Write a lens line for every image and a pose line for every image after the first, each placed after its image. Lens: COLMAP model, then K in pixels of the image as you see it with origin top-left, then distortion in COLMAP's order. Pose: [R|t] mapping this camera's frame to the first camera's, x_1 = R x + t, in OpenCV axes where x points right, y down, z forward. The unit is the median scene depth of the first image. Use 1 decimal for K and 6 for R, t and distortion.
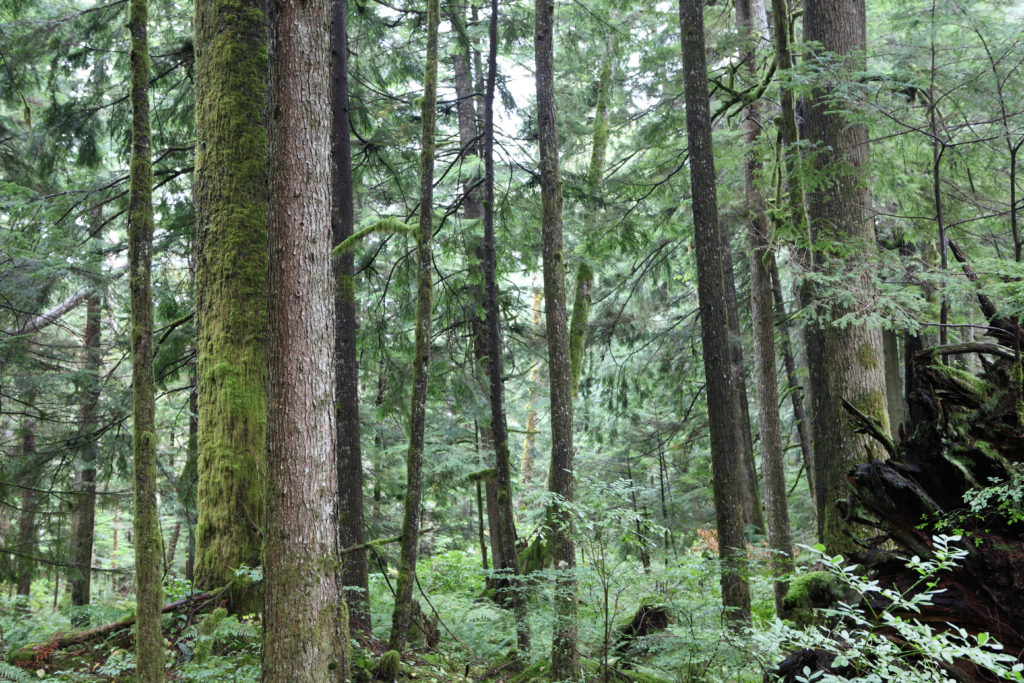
lens RADIAL K [[1326.8, 0, 511.6], [0, 1326.8, 341.5], [0, 0, 1]] dist [0.040167, 0.000000]
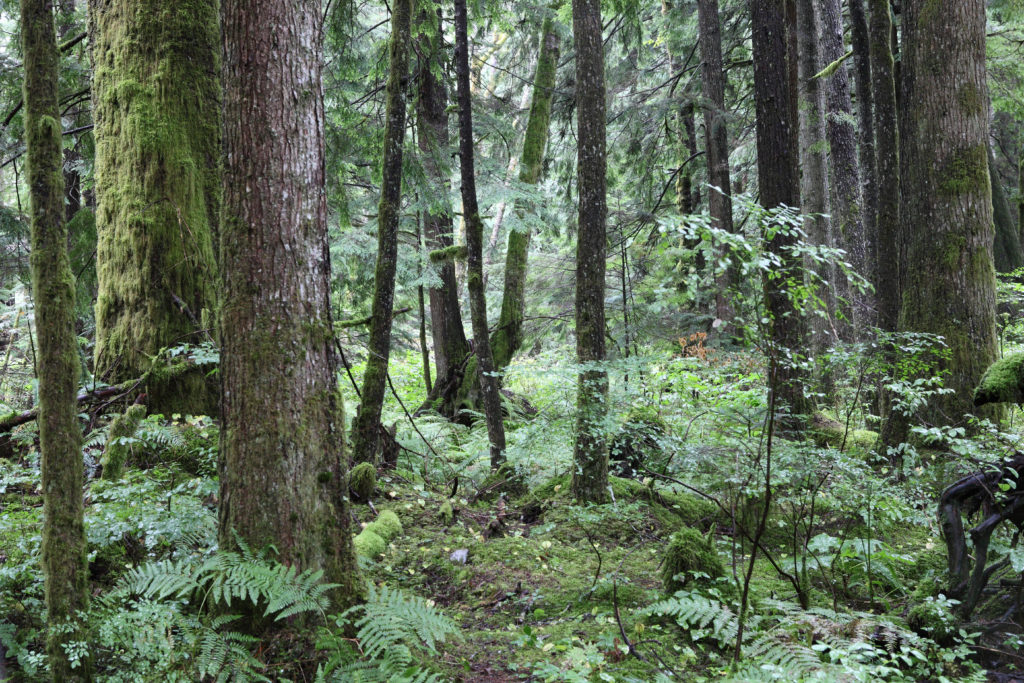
lens RADIAL K [[1473.3, 0, 512.3], [0, 1473.3, 342.1], [0, 0, 1]] dist [0.033618, 0.000000]
pose [[0.997600, 0.014199, 0.067770, -0.061515], [-0.023164, 0.990791, 0.133402, 0.047510], [-0.065252, -0.134651, 0.988742, 0.167607]]
